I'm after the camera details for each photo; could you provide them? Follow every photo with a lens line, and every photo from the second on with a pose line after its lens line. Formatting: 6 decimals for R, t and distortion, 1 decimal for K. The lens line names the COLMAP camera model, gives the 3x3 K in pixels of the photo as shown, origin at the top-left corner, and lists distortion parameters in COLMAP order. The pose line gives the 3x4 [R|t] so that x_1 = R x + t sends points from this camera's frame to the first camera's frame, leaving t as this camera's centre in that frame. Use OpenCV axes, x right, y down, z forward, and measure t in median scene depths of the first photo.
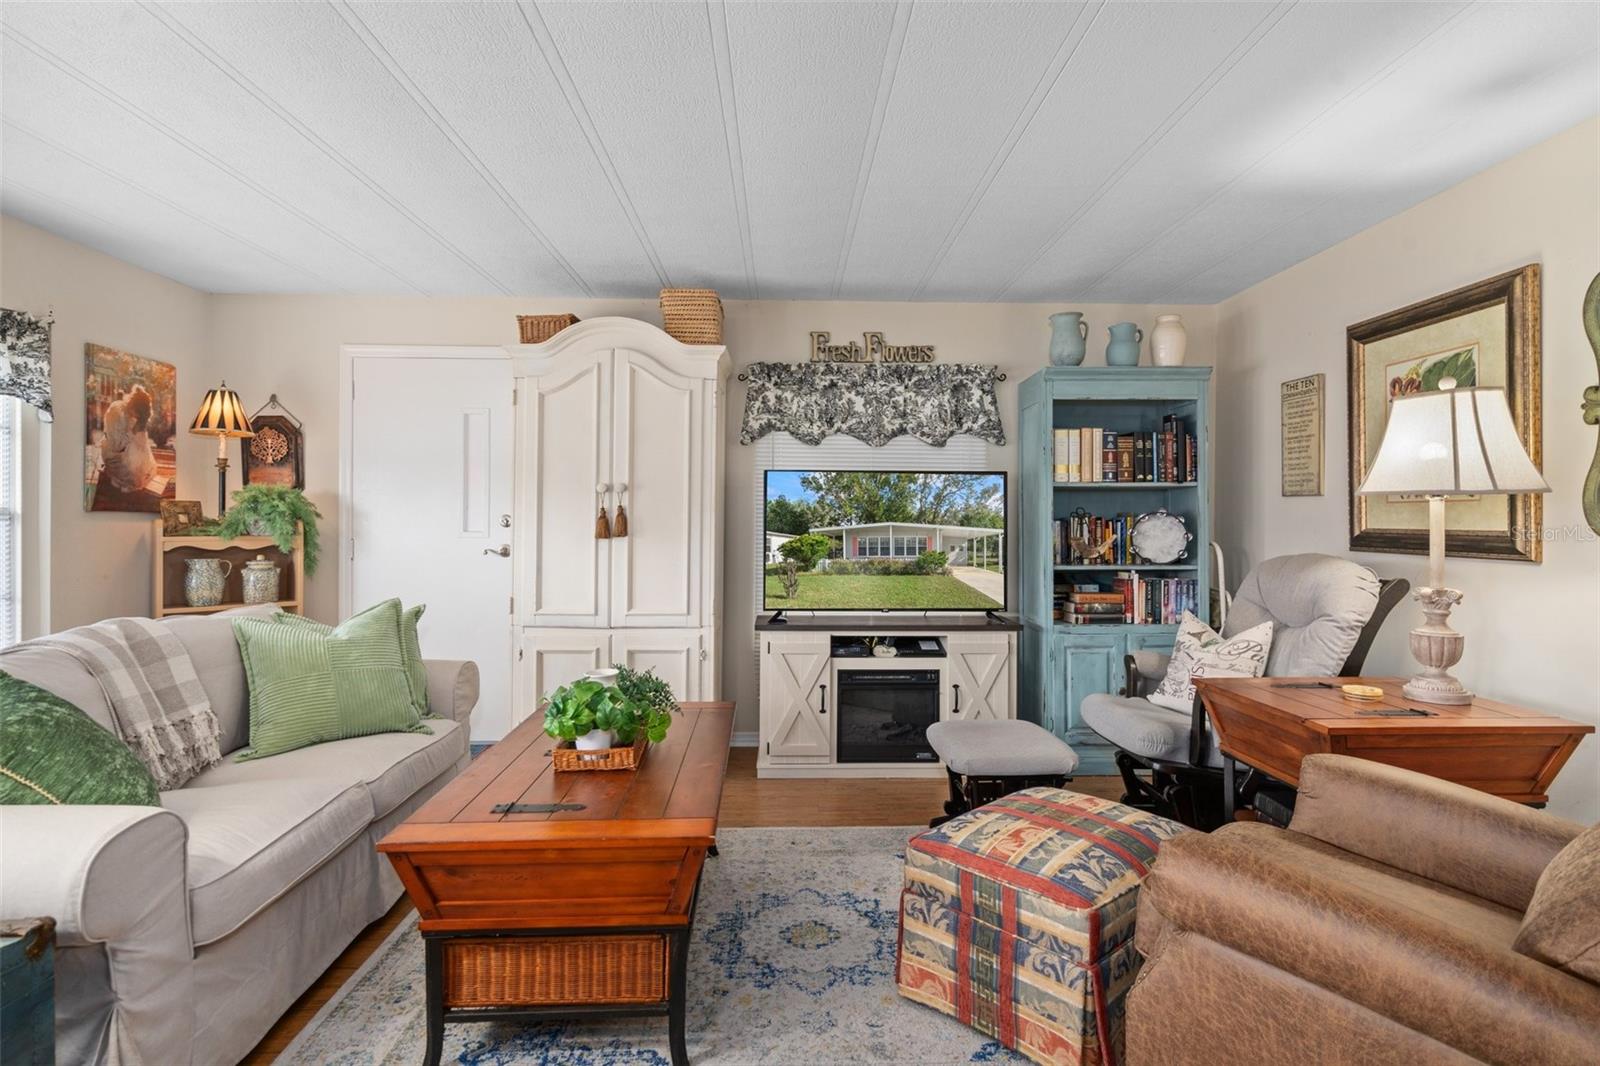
lens RADIAL K [[810.9, 0, 803.8], [0, 810.9, 524.9], [0, 0, 1]] dist [-0.001259, -0.000046]
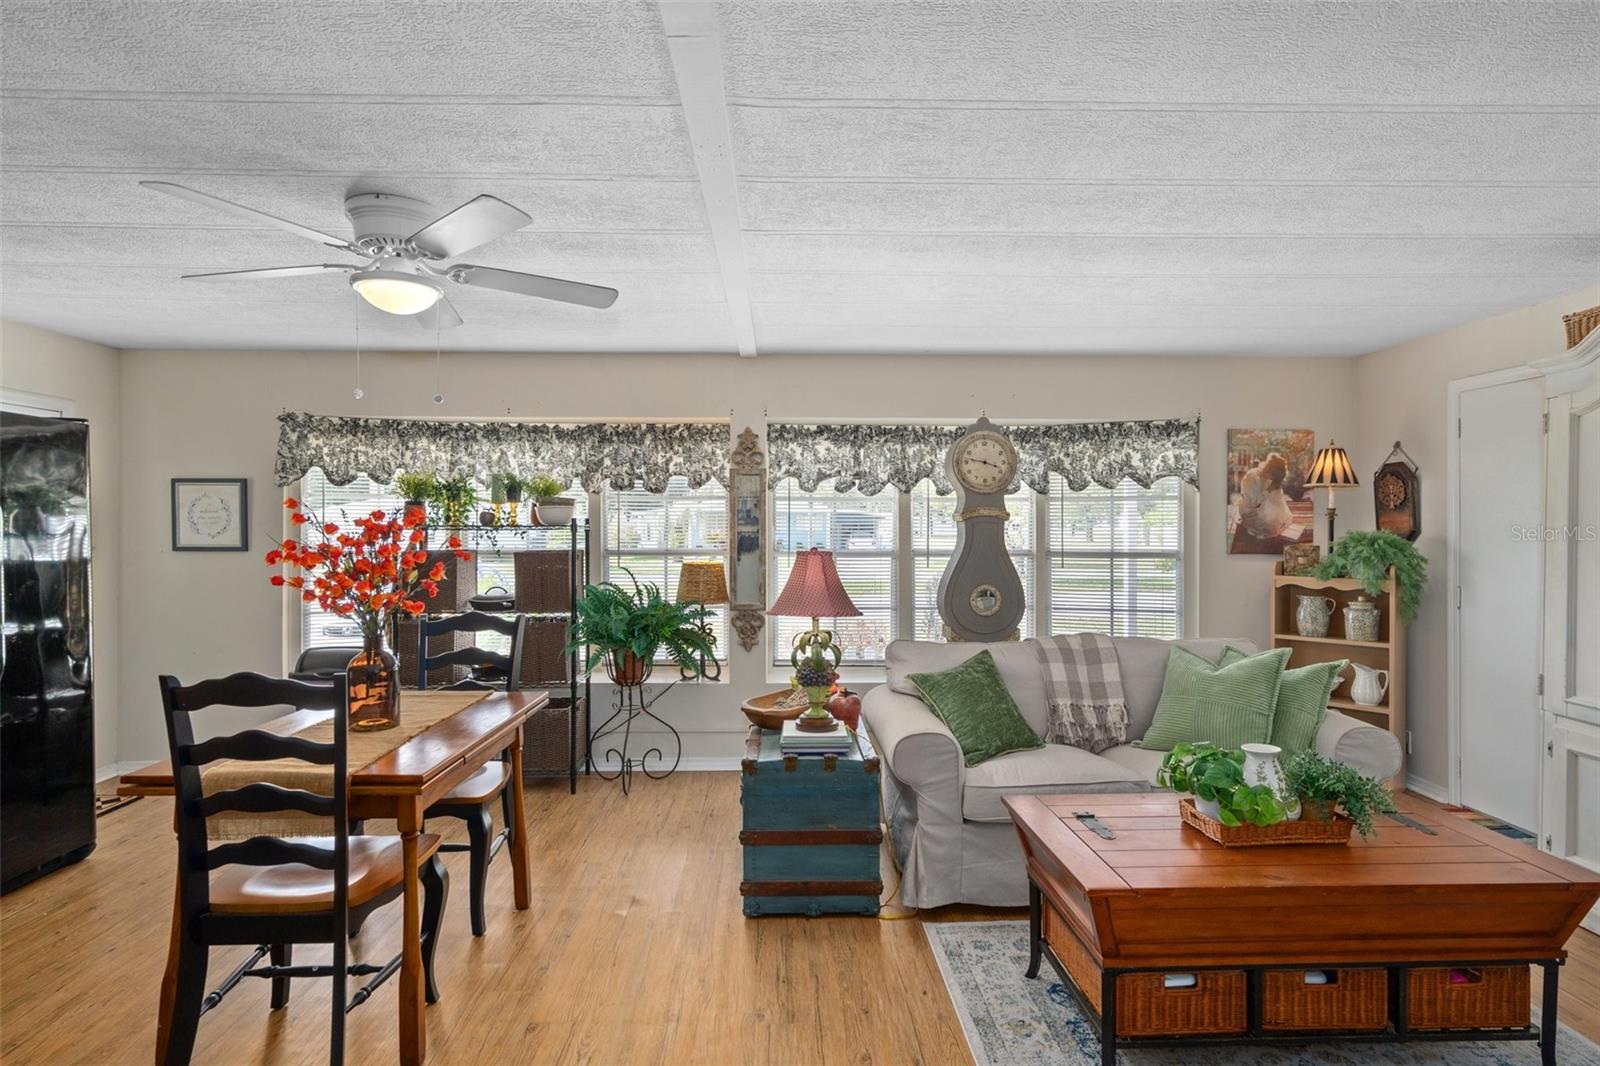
lens RADIAL K [[825.4, 0, 797.6], [0, 825.4, 523.9], [0, 0, 1]] dist [0.001274, 0.000903]
pose [[0.000828, -0.010013, -0.999950, 0.452945], [-0.009603, 0.999904, -0.010020, -0.043288], [0.999954, 0.009611, 0.000731, 0.266276]]
